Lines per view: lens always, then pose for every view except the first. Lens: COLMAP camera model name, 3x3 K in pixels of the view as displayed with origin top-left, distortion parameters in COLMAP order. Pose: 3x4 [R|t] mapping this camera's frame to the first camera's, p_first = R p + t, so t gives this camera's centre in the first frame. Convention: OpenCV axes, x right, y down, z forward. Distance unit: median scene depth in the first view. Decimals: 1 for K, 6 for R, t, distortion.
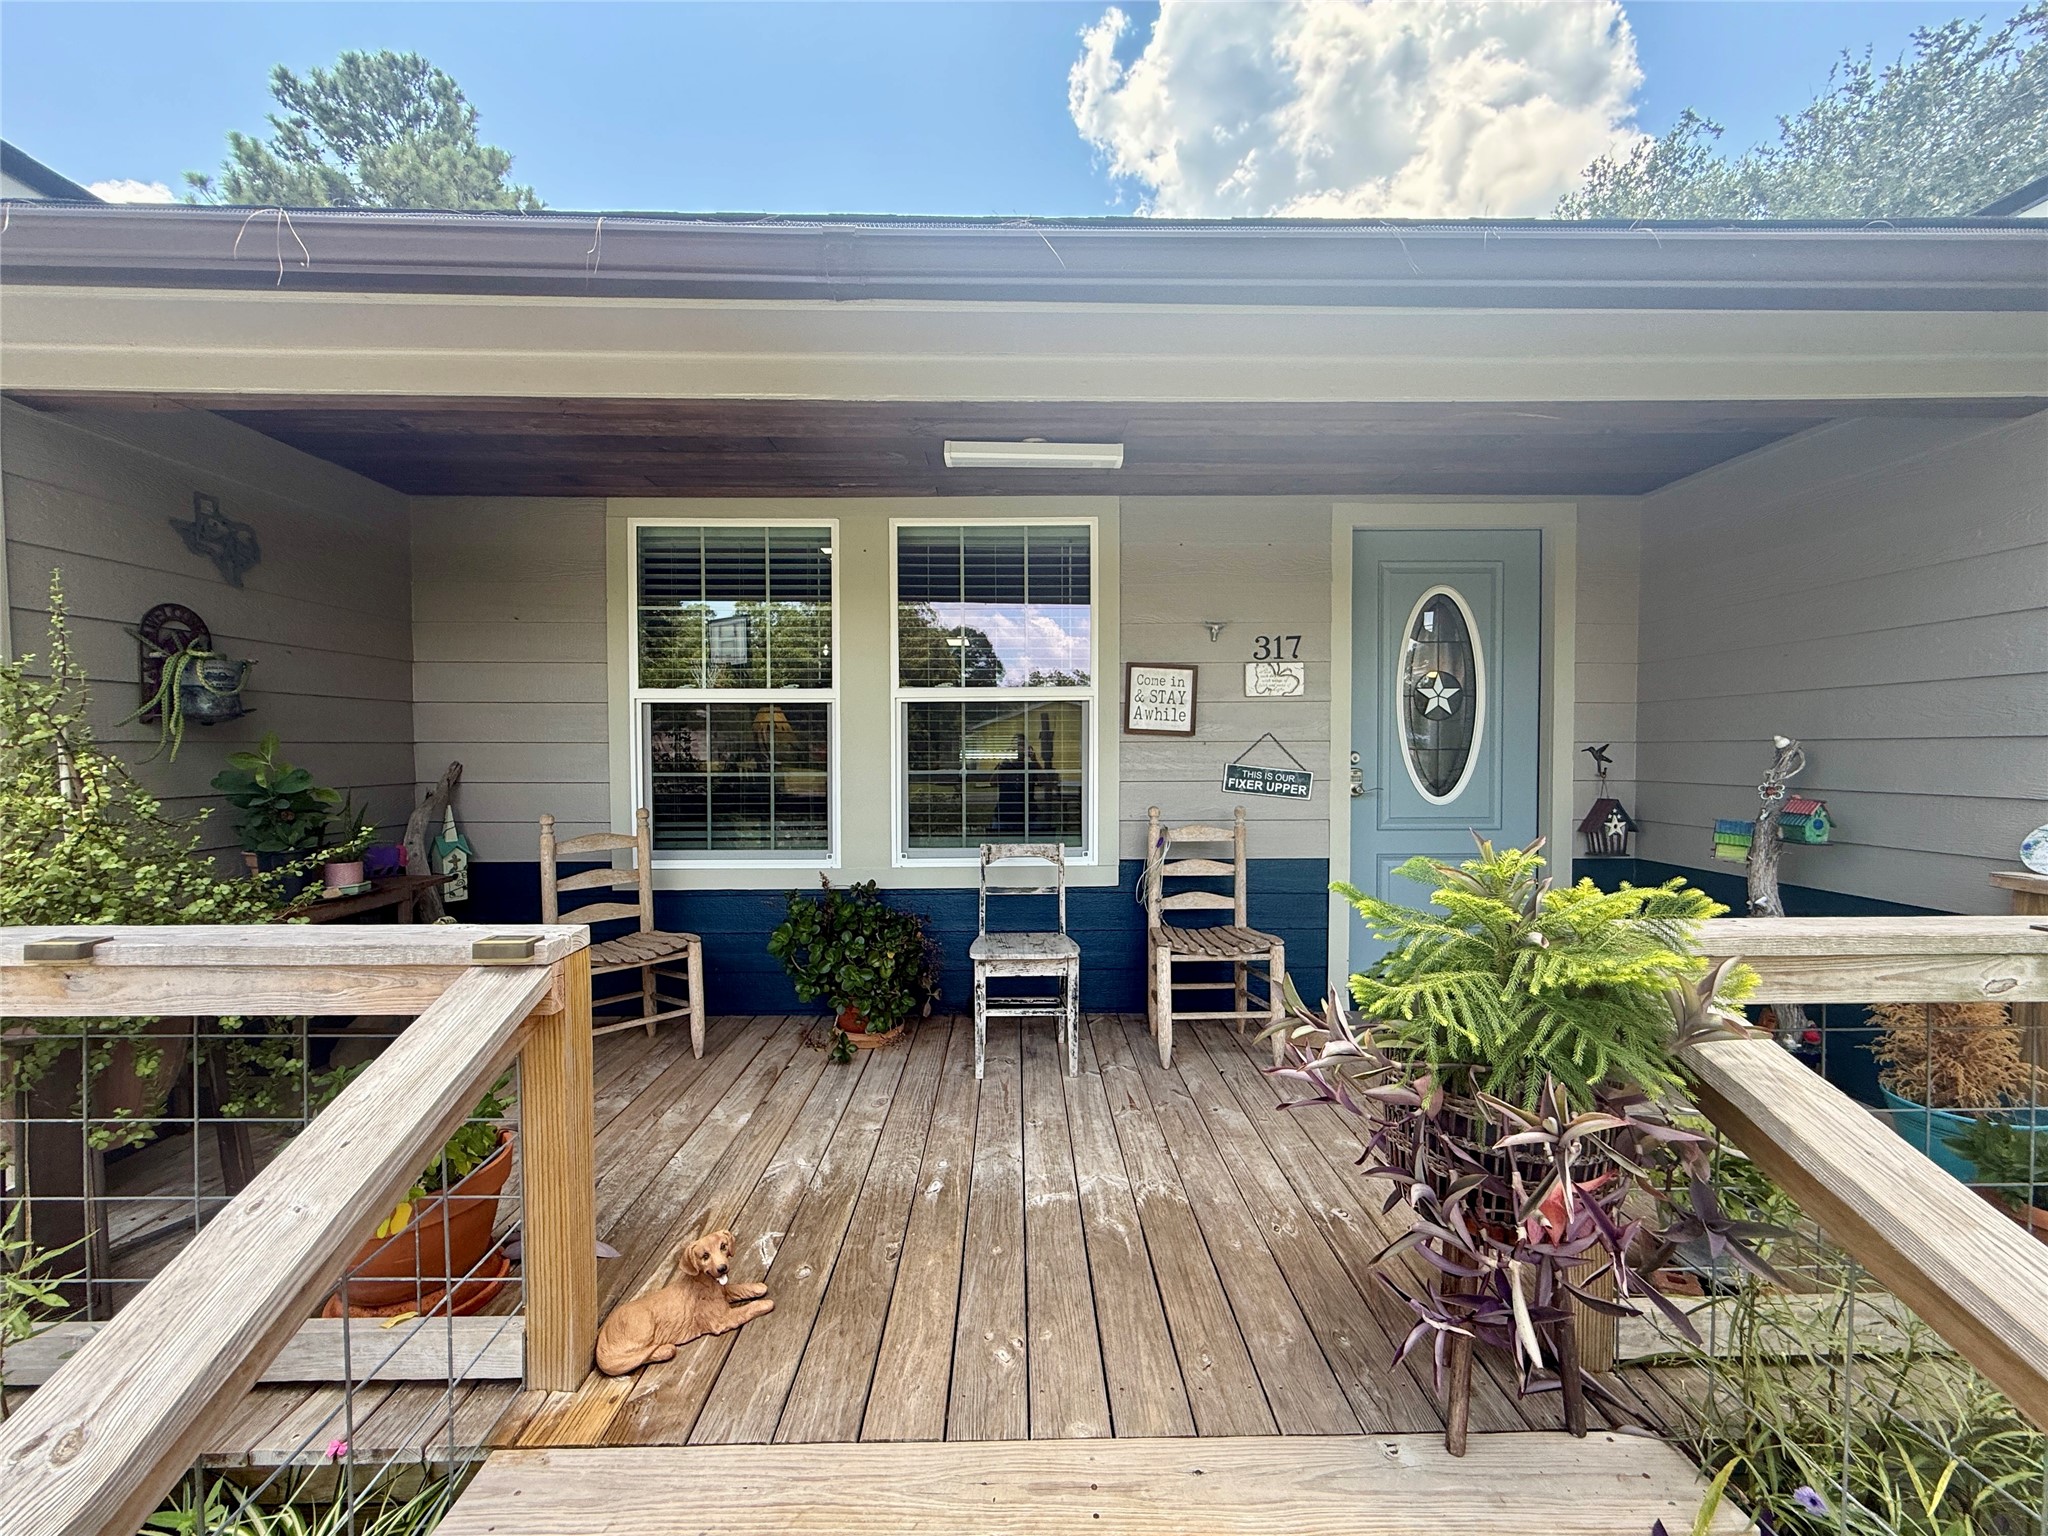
lens RADIAL K [[822.3, 0, 1021.2], [0, 822.3, 764.2], [0, 0, 1]] dist [0.000027, -0.000245]
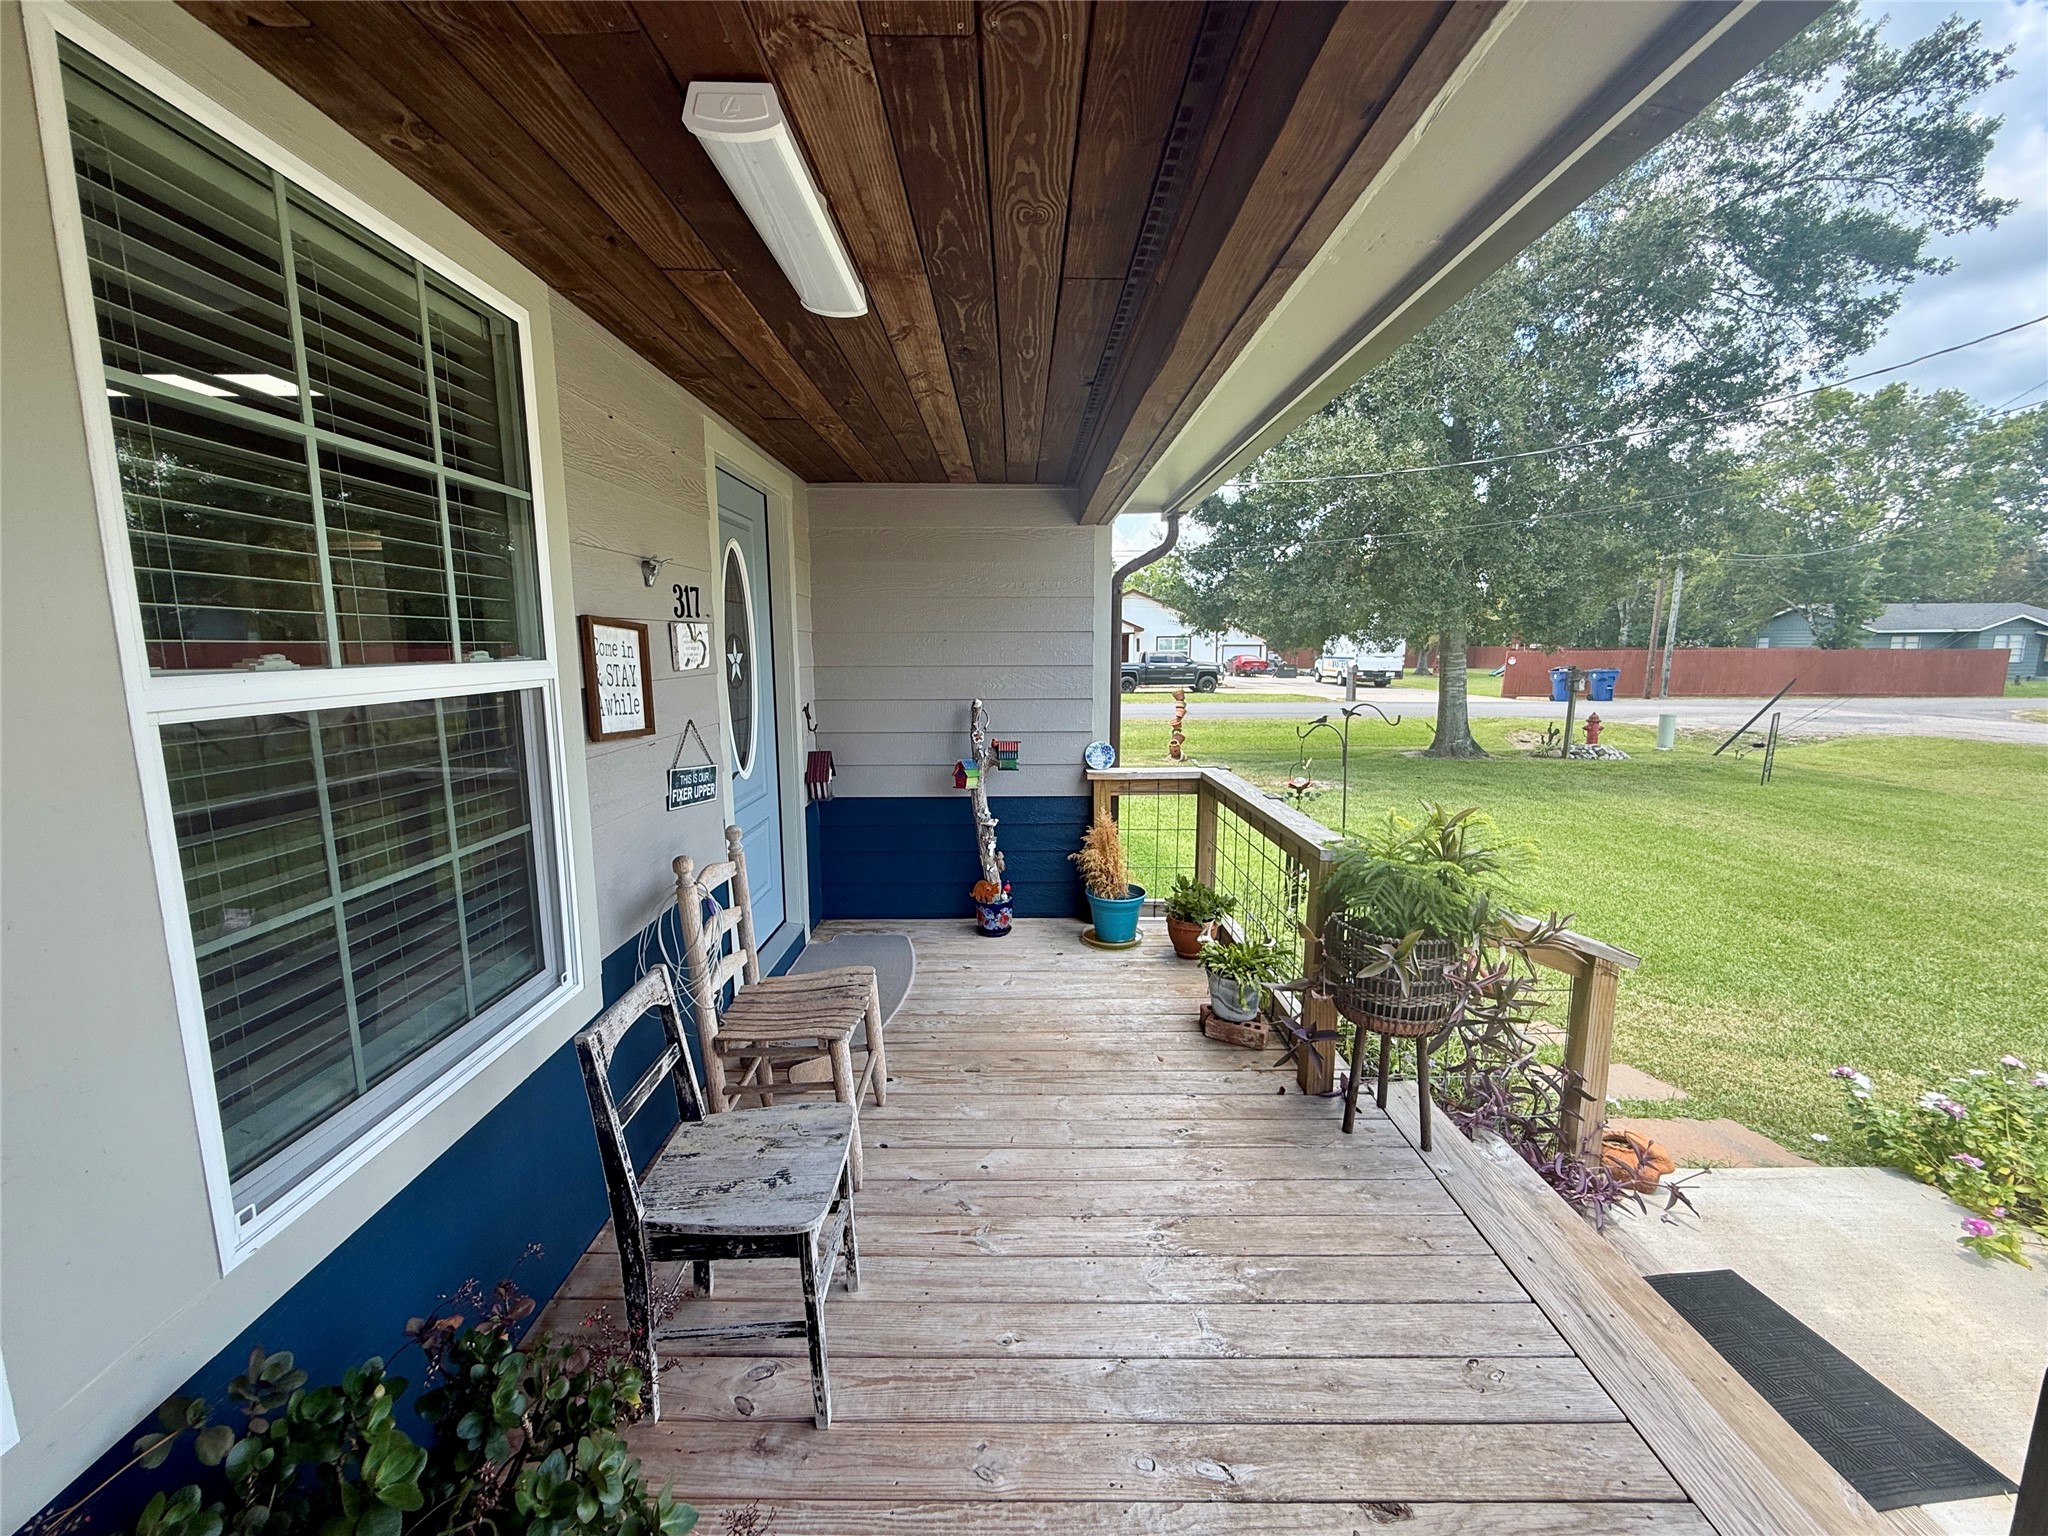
lens RADIAL K [[822.3, 0, 1021.4], [0, 822.3, 771.7], [0, 0, 1]] dist [0.000027, -0.000245]
pose [[-0.004665, -0.151943, 0.988378, -0.431221], [0.021319, 0.988149, 0.152008, -0.097623], [-0.999762, 0.021780, -0.001371, 0.708113]]
